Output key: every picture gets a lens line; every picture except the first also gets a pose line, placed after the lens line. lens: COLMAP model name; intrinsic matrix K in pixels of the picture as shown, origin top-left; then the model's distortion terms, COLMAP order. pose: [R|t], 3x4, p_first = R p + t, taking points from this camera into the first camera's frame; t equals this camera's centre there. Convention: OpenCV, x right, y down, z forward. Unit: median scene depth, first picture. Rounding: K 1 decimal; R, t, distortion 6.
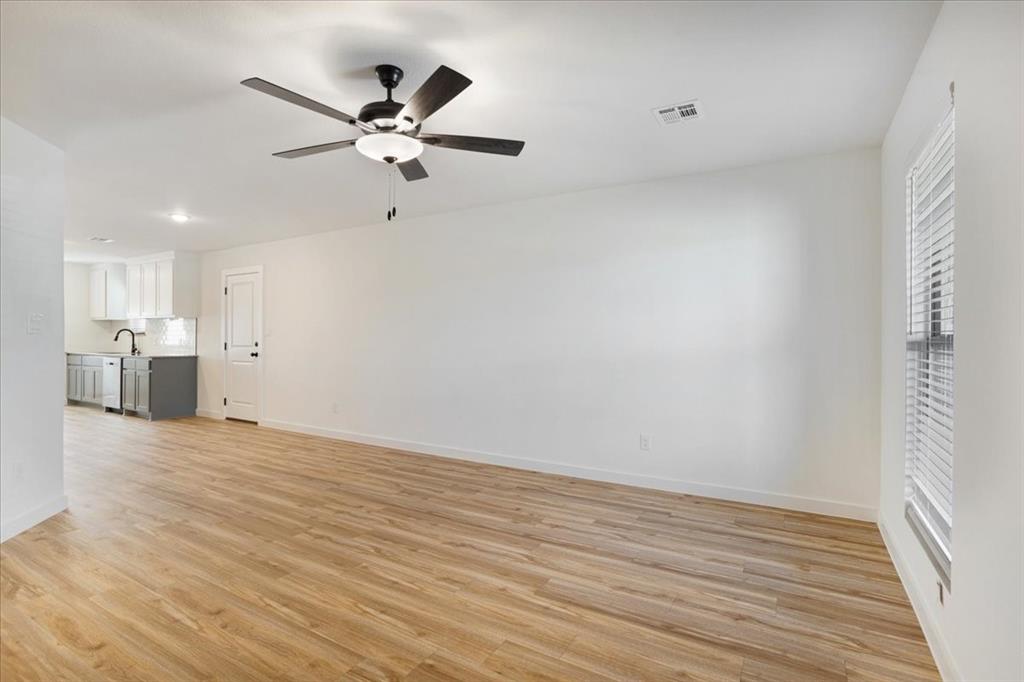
lens RADIAL K [[489.5, 0, 504.2], [0, 489.5, 344.2], [0, 0, 1]] dist [-0.025306, 0.008798]
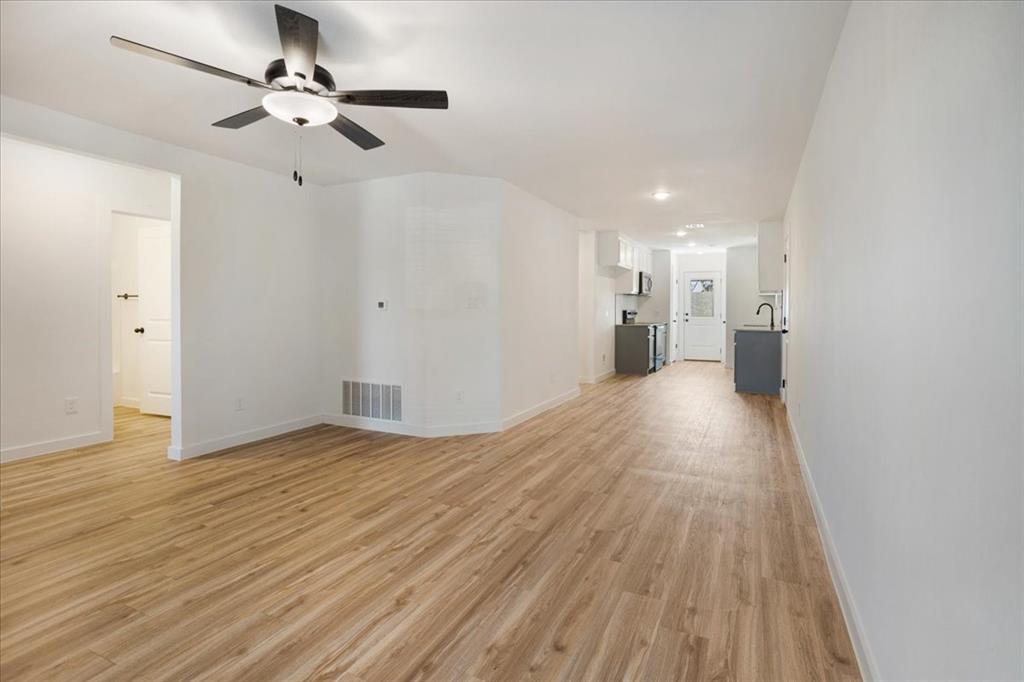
lens RADIAL K [[489.5, 0, 525.2], [0, 489.5, 321.3], [0, 0, 1]] dist [-0.025306, 0.008798]
pose [[0.110081, 0.014602, -0.993815, 0.546182], [-0.011451, 0.999844, 0.013423, -0.004292], [0.993857, 0.009903, 0.110231, 0.964214]]
